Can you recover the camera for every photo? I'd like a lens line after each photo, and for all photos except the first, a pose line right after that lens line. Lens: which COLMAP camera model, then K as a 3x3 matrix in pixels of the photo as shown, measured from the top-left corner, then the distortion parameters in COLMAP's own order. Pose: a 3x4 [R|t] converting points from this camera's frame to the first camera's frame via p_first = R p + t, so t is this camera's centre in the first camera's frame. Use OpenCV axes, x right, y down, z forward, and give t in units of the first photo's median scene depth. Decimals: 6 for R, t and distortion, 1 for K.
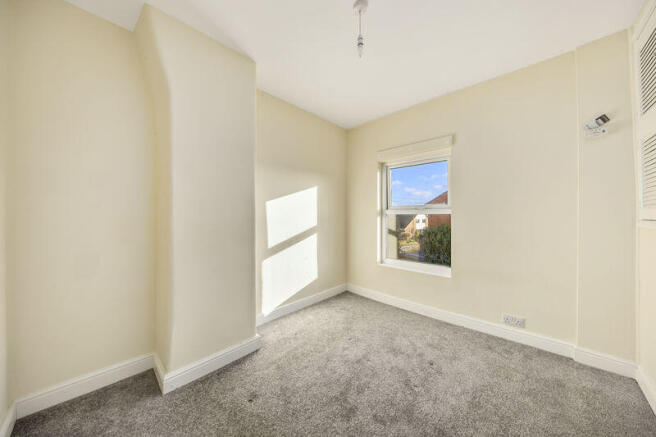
lens RADIAL K [[220.6, 0, 328.4], [0, 220.6, 213.7], [0, 0, 1]] dist [0.000640, -0.000090]
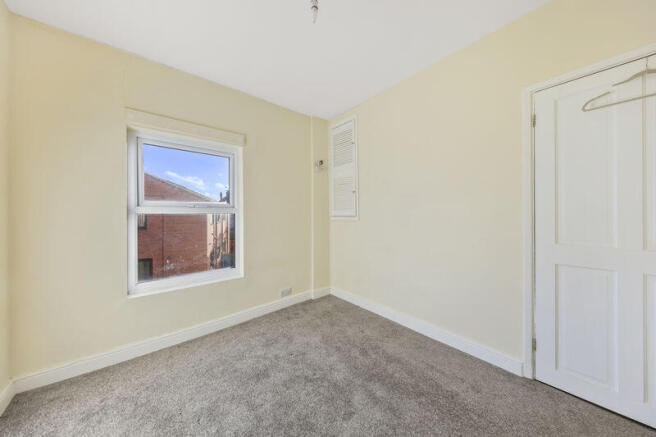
lens RADIAL K [[220.6, 0, 327.2], [0, 220.6, 216.1], [0, 0, 1]] dist [0.000640, -0.000090]
pose [[0.088850, -0.012095, 0.995972, -0.487062], [0.001379, 0.999927, 0.012020, 0.002715], [-0.996044, 0.000305, 0.088860, 0.632693]]
